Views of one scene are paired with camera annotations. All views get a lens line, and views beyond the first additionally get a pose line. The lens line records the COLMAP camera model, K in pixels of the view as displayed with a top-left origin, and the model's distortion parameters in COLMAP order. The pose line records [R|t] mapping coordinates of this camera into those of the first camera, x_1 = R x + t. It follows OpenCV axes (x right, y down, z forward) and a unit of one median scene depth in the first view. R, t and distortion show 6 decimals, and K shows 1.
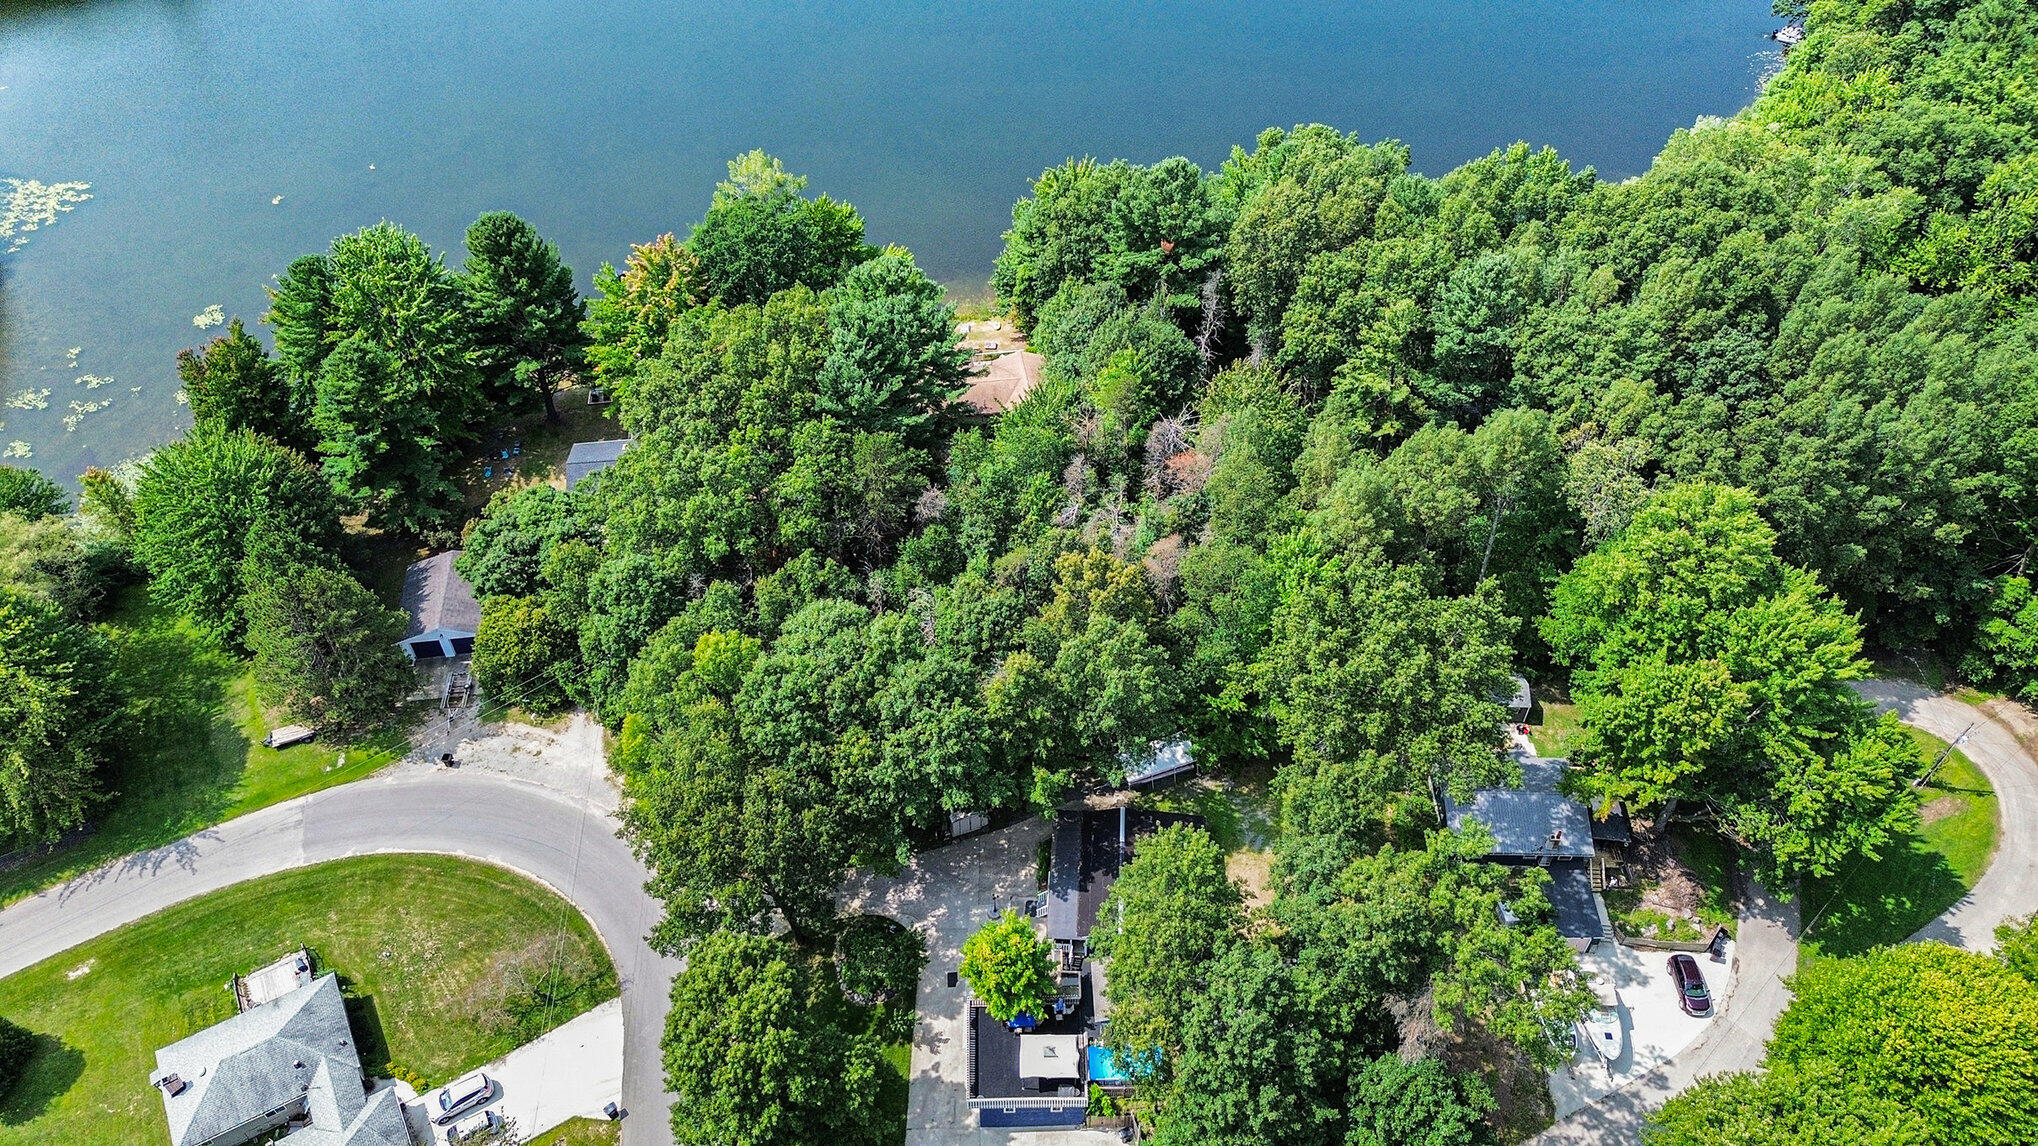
lens RADIAL K [[1423.0, 0, 1015.3], [0, 1423.0, 571.9], [0, 0, 1]] dist [0.006781, 0.001057]
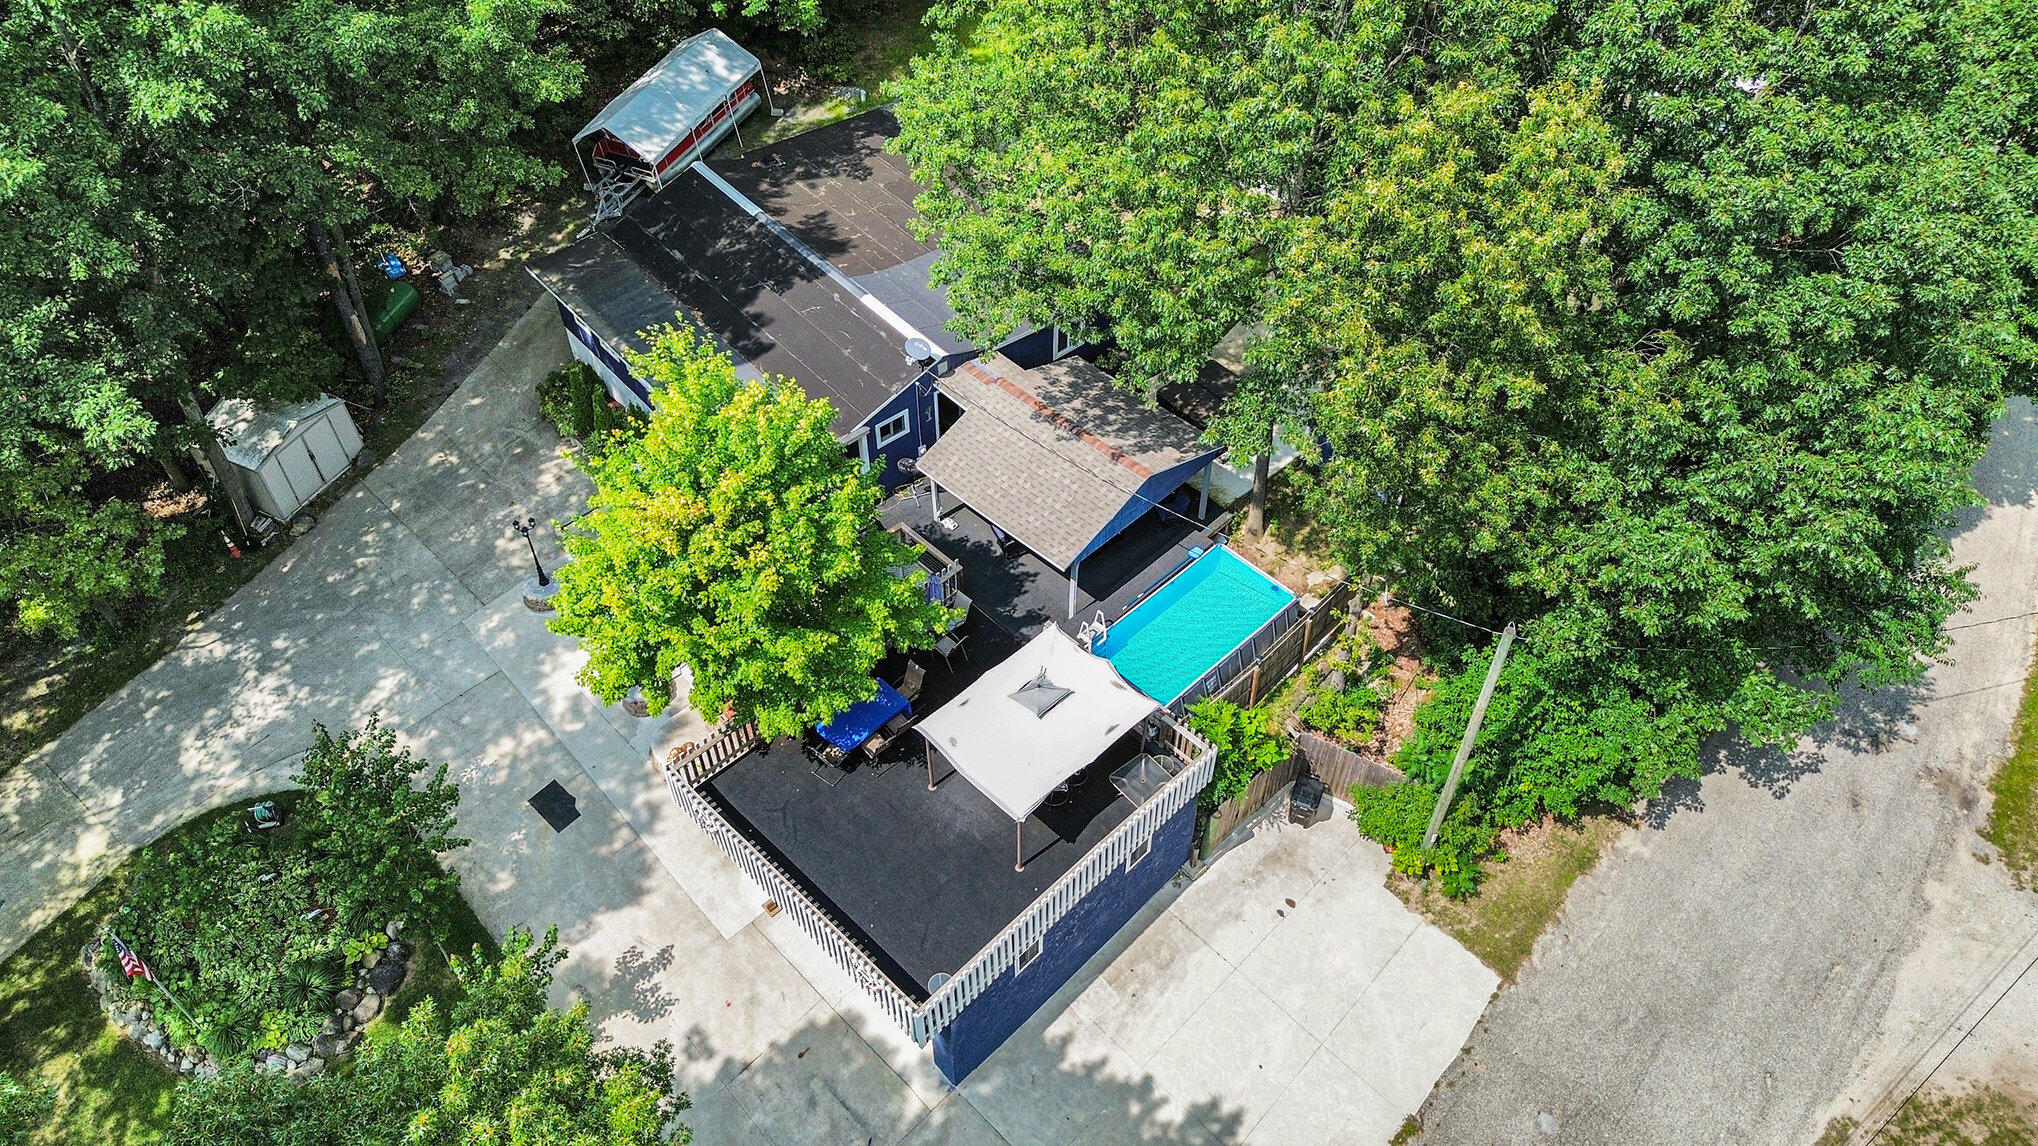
lens RADIAL K [[1423.0, 0, 1021.3], [0, 1423.0, 568.9], [0, 0, 1]] dist [0.006781, 0.001057]
pose [[0.710760, -0.496521, 0.498284, -0.100133], [0.494320, 0.856522, 0.148387, 0.250537], [-0.500468, 0.140844, 0.854222, 0.695532]]
